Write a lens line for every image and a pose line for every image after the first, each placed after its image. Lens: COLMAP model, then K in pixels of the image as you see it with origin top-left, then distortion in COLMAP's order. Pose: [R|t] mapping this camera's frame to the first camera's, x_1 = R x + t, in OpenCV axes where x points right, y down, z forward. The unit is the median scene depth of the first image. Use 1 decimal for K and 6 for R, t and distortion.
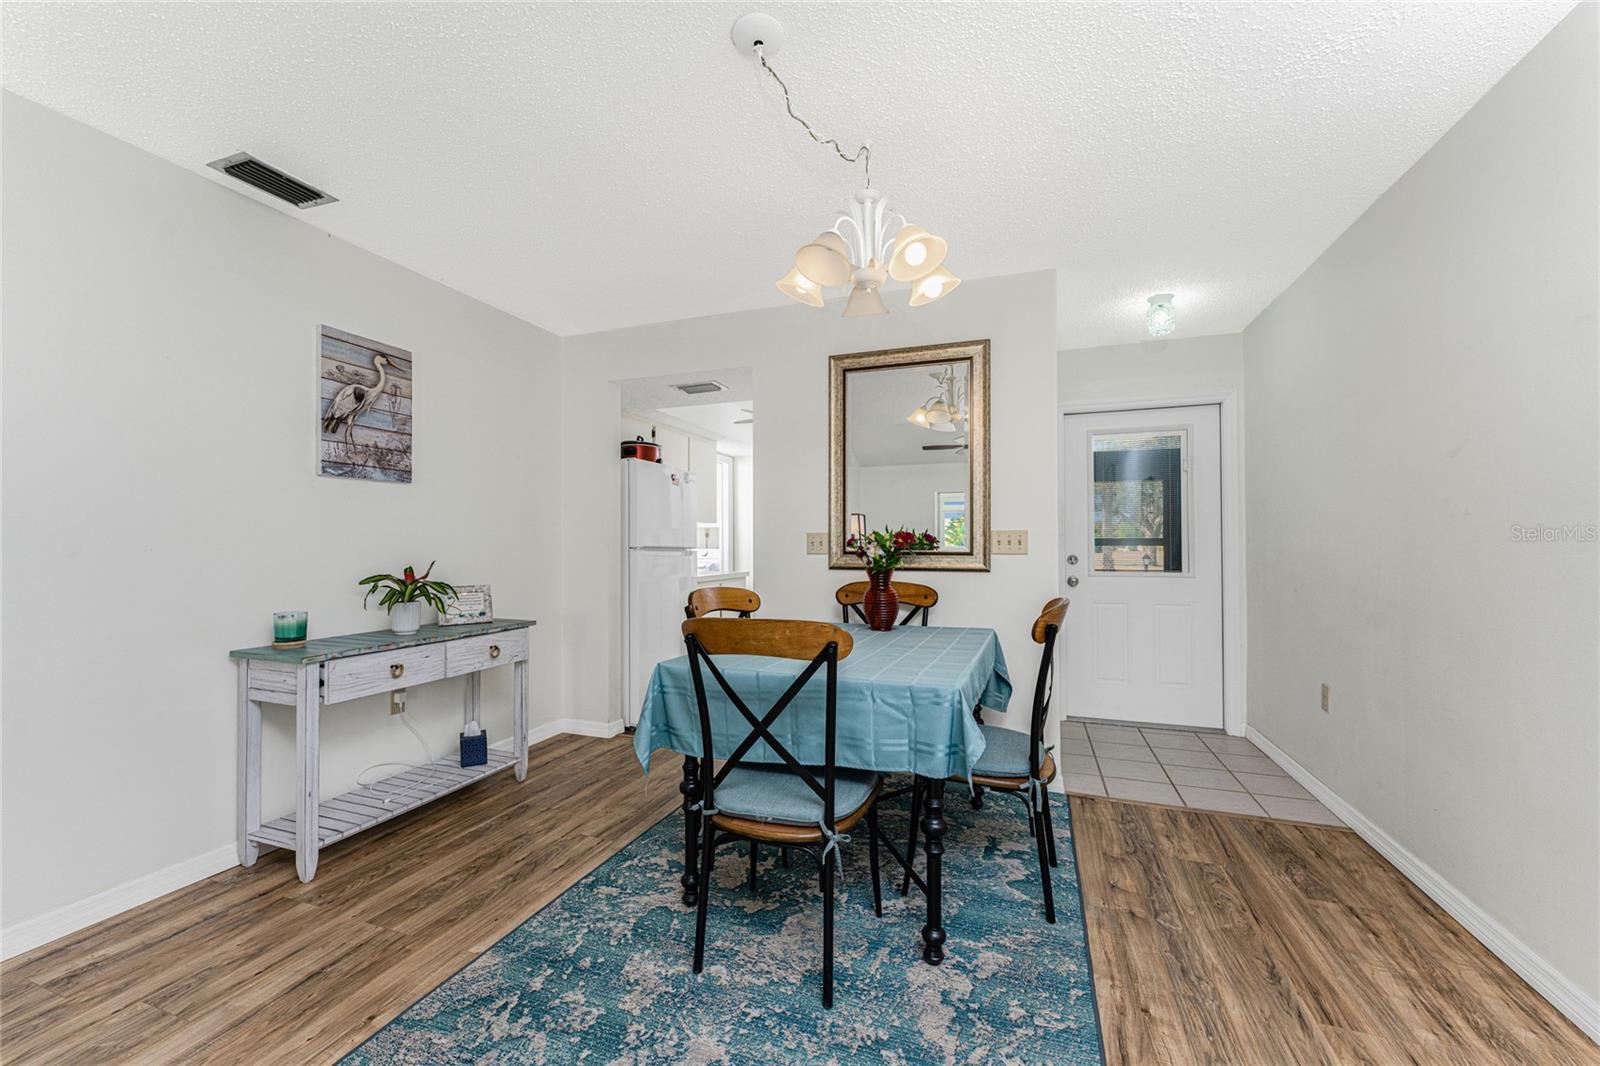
lens RADIAL K [[637.7, 0, 788.3], [0, 637.7, 528.8], [0, 0, 1]] dist [-0.000912, -0.000480]
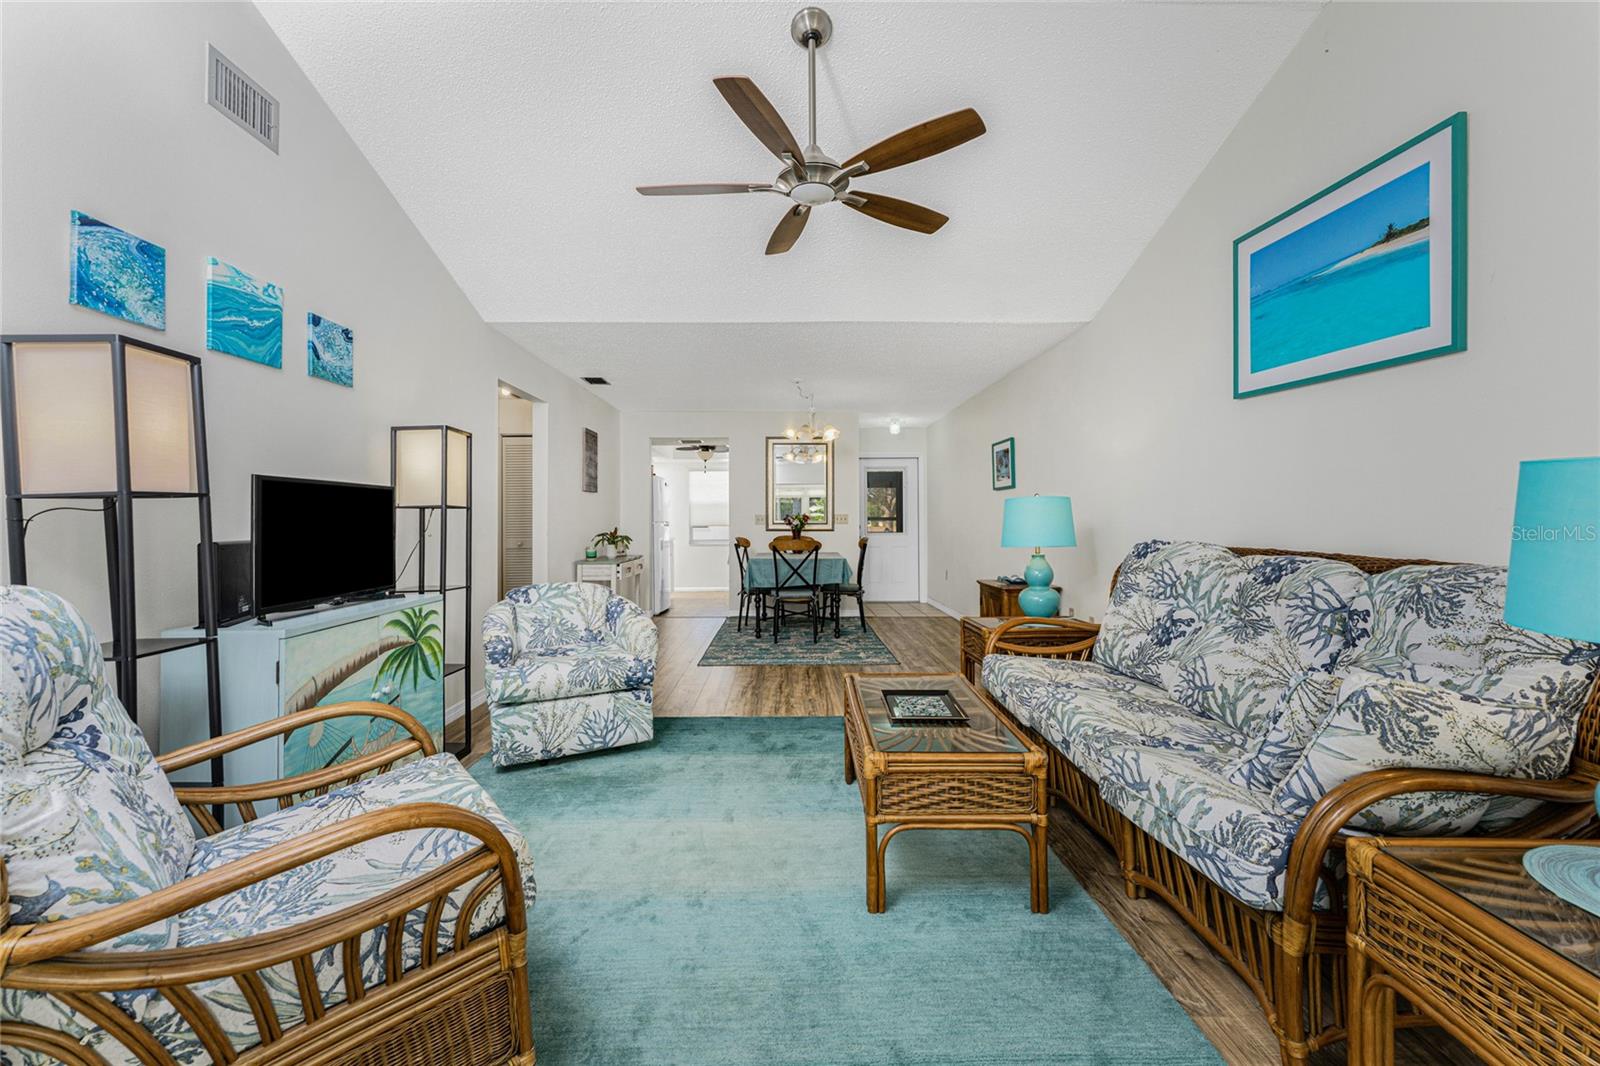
lens RADIAL K [[660.3, 0, 800.0], [0, 660.3, 533.0], [0, 0, 1]] dist [-0.000756, -0.000205]
pose [[0.926385, -0.008158, 0.376489, -1.020895], [-0.007767, 0.999139, 0.040762, -0.035610], [-0.376498, -0.040686, 0.925524, -1.733280]]
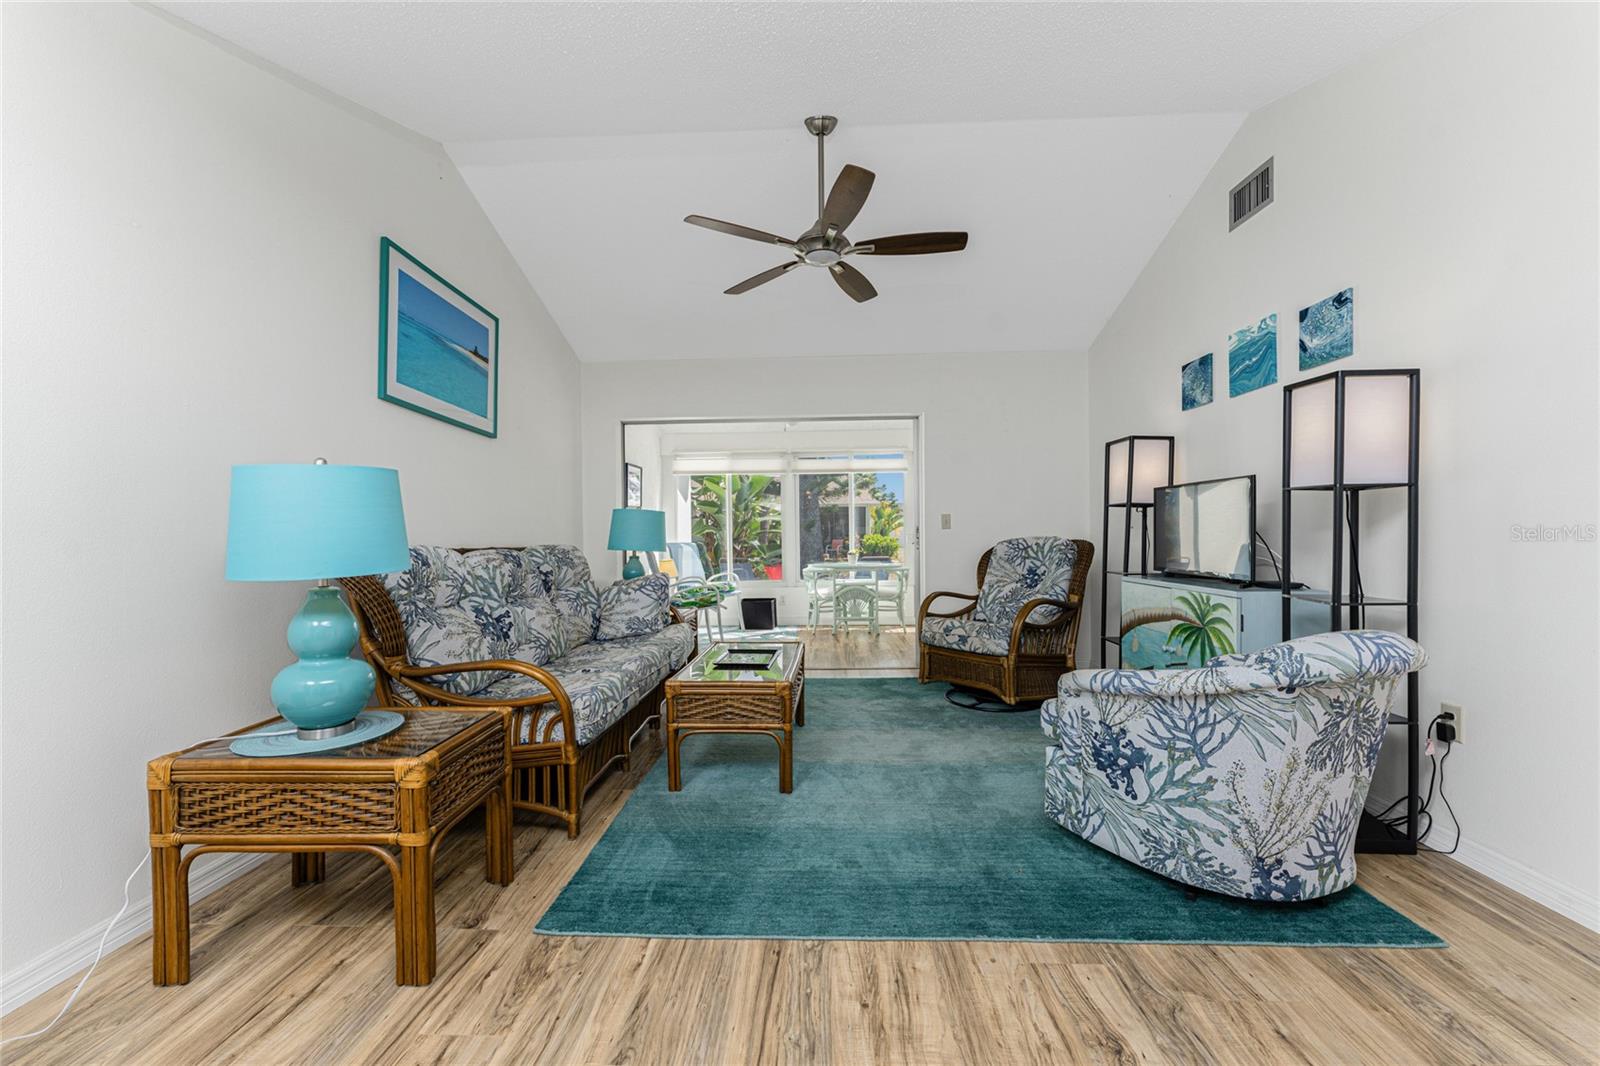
lens RADIAL K [[637.6, 0, 801.0], [0, 637.6, 549.1], [0, 0, 1]] dist [-0.000146, -0.000245]
pose [[-0.946393, 0.023113, -0.322189, -0.113079], [0.022322, 0.999732, 0.006151, 0.042233], [0.322245, -0.001371, -0.946655, 0.504978]]
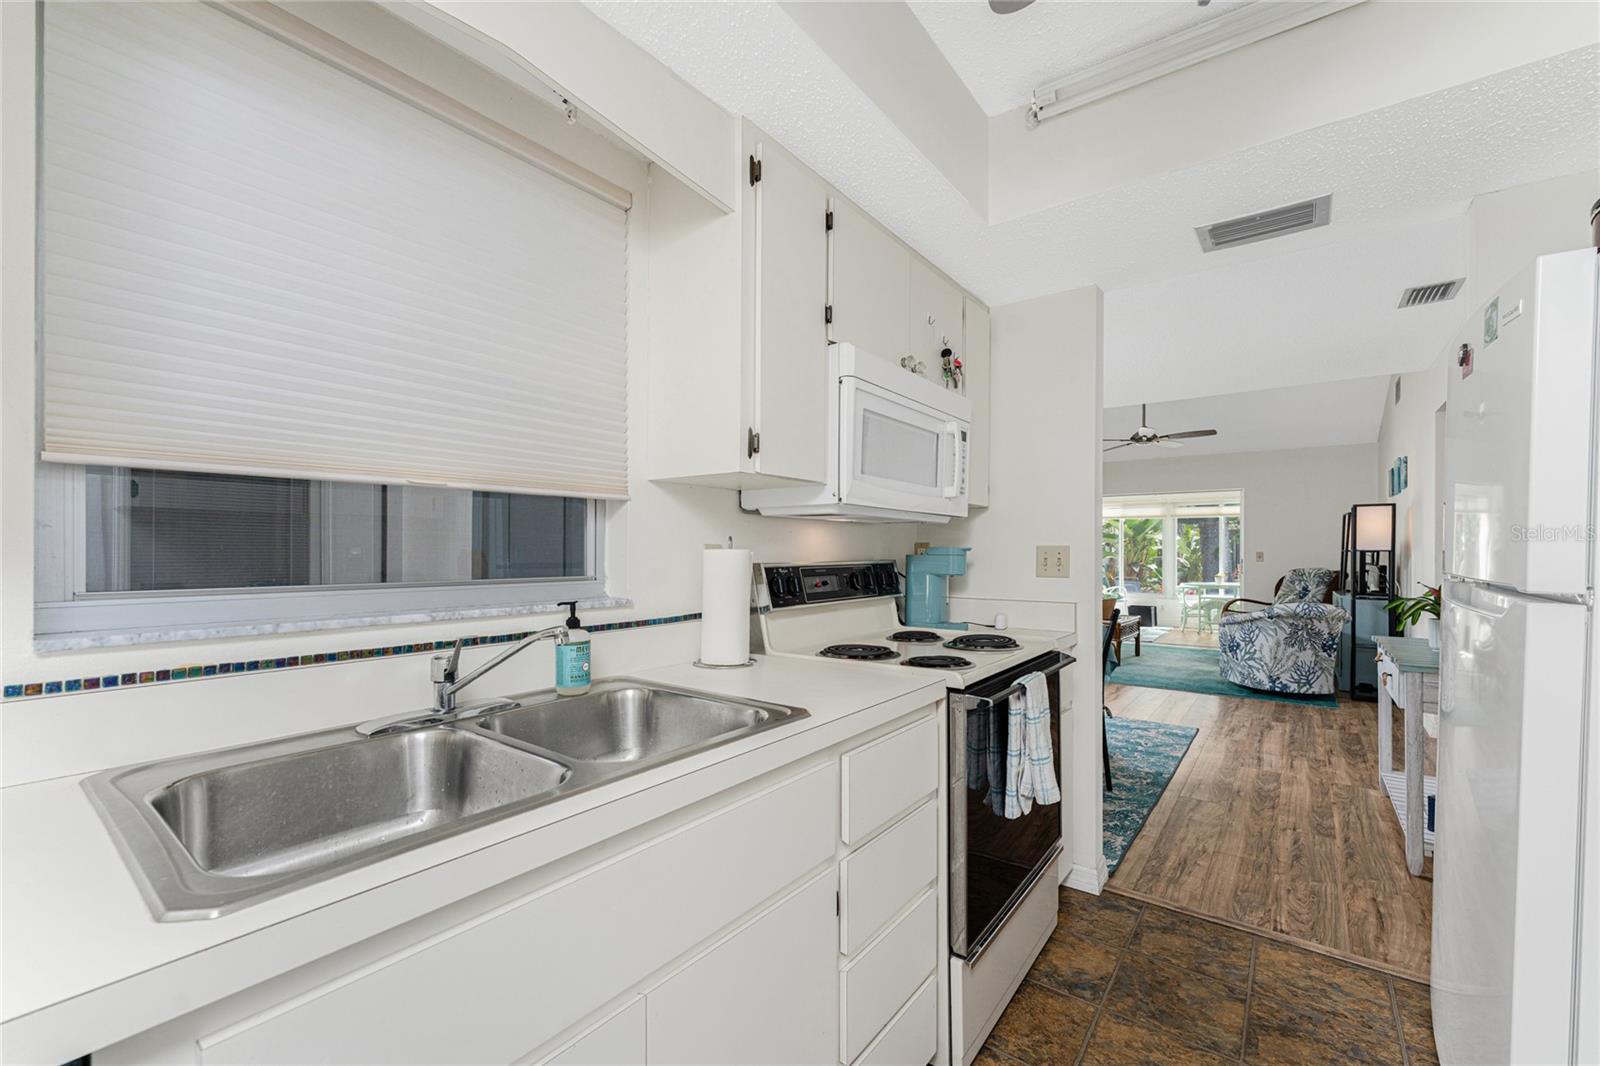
lens RADIAL K [[651.8, 0, 799.3], [0, 651.8, 551.8], [0, 0, 1]] dist [-0.002267, -0.000143]
pose [[-0.957739, -0.000589, 0.287639, 0.084663], [-0.007407, 0.999717, -0.022614, 0.044457], [-0.287544, -0.023789, -0.957472, 2.696370]]
